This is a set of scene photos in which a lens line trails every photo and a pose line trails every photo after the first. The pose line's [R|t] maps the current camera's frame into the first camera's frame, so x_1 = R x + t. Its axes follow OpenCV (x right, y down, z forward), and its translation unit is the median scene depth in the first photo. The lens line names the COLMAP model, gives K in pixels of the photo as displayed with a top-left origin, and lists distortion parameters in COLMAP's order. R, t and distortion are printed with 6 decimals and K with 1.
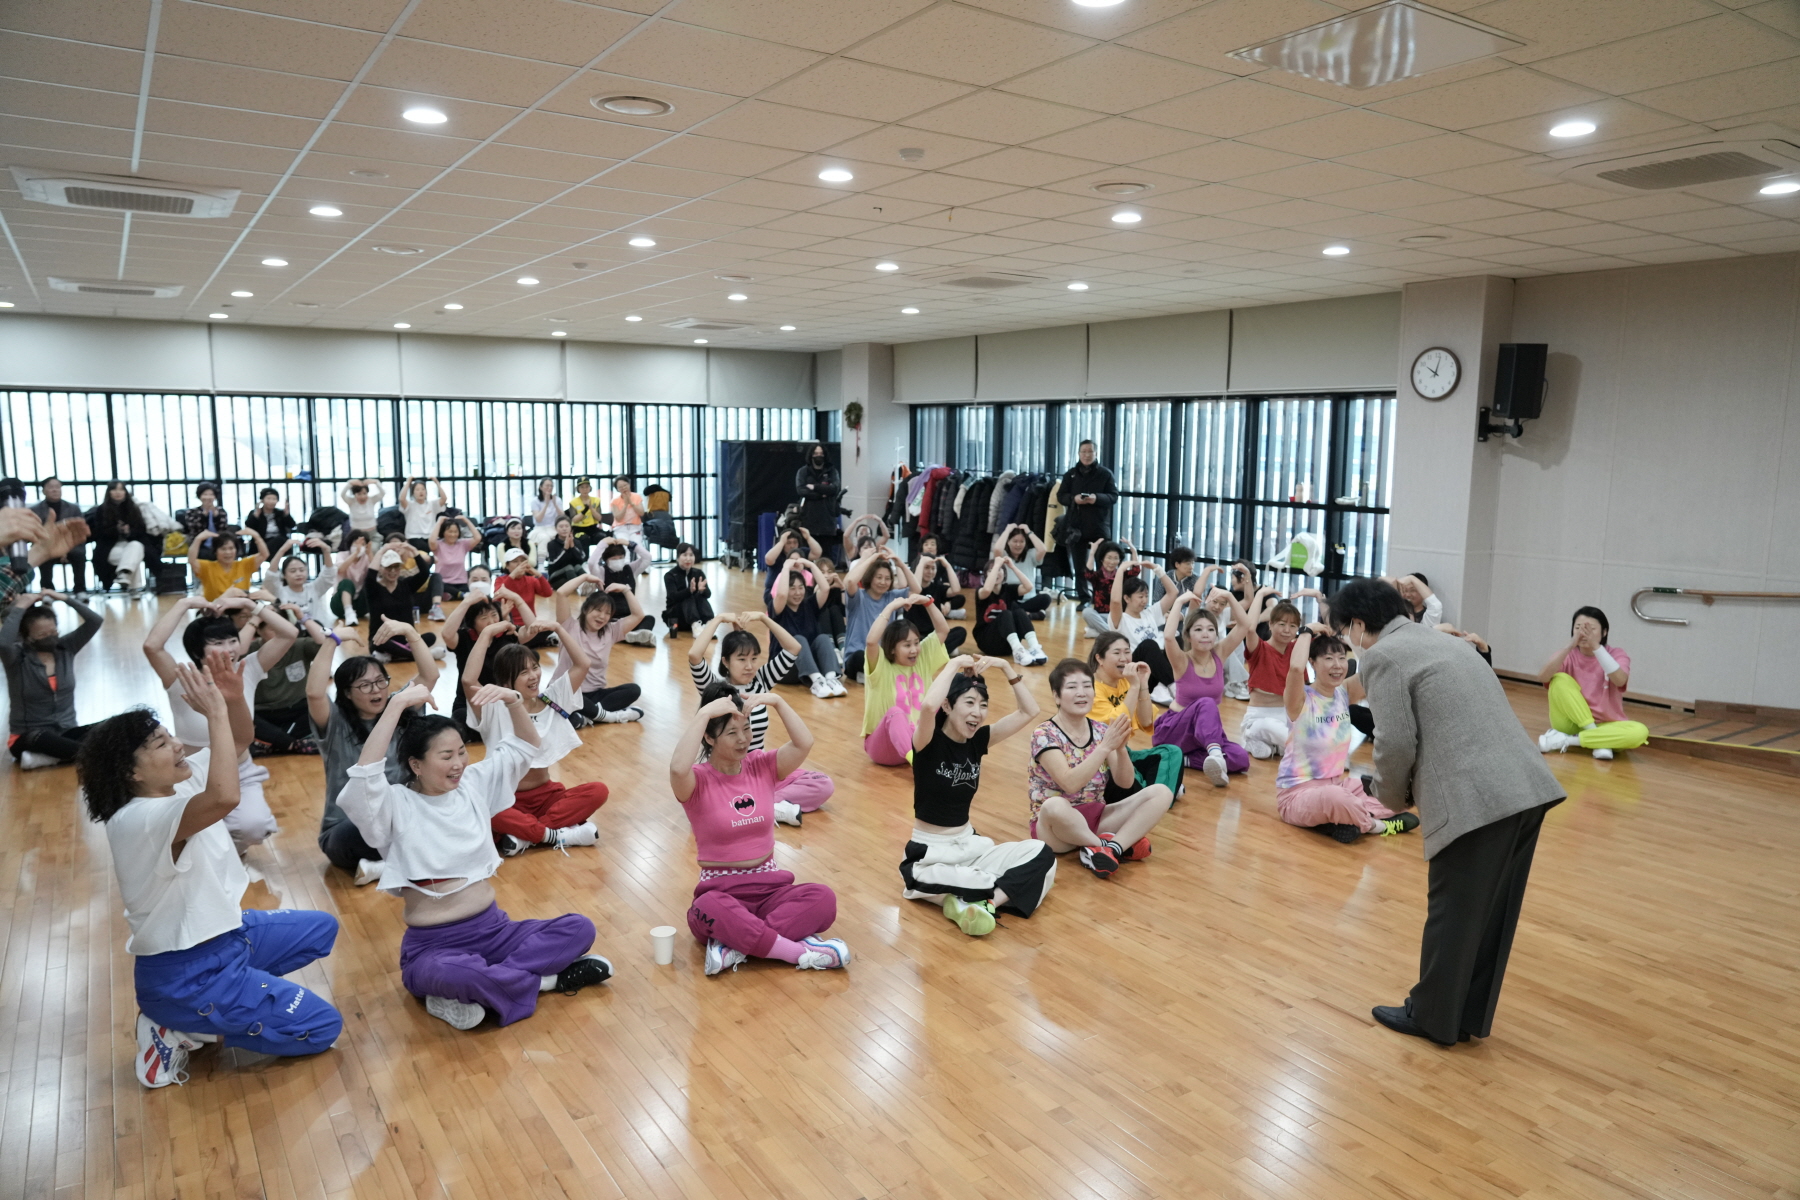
lens RADIAL K [[1209.9, 0, 889.5], [0, 1209.9, 595.1], [0, 0, 1]] dist [-0.029063, 0.002240]
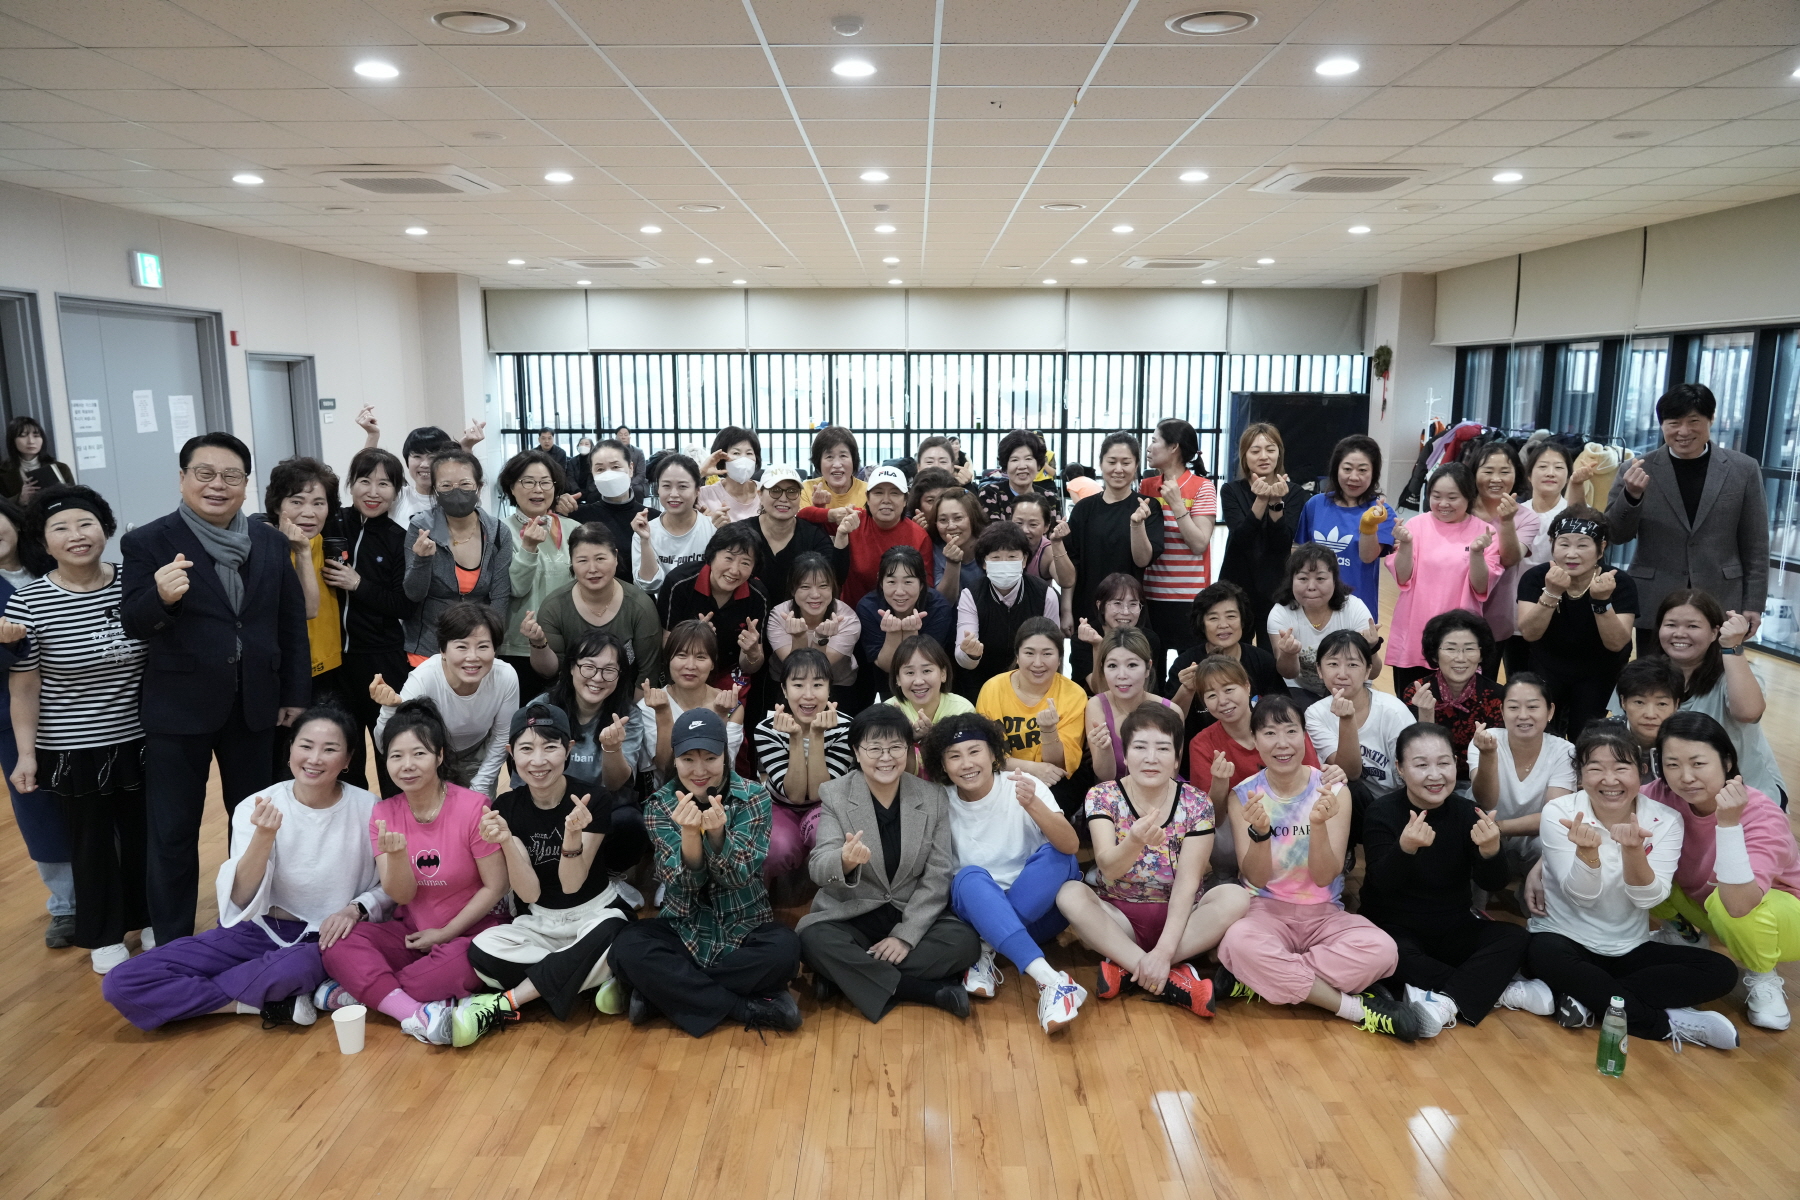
lens RADIAL K [[1209.9, 0, 897.5], [0, 1209.9, 612.1], [0, 0, 1]] dist [-0.029063, 0.002240]
pose [[0.825253, 0.093252, -0.557011, 0.174609], [-0.064452, 0.995381, 0.071153, -0.013374], [0.561073, -0.022819, 0.827452, 0.117616]]
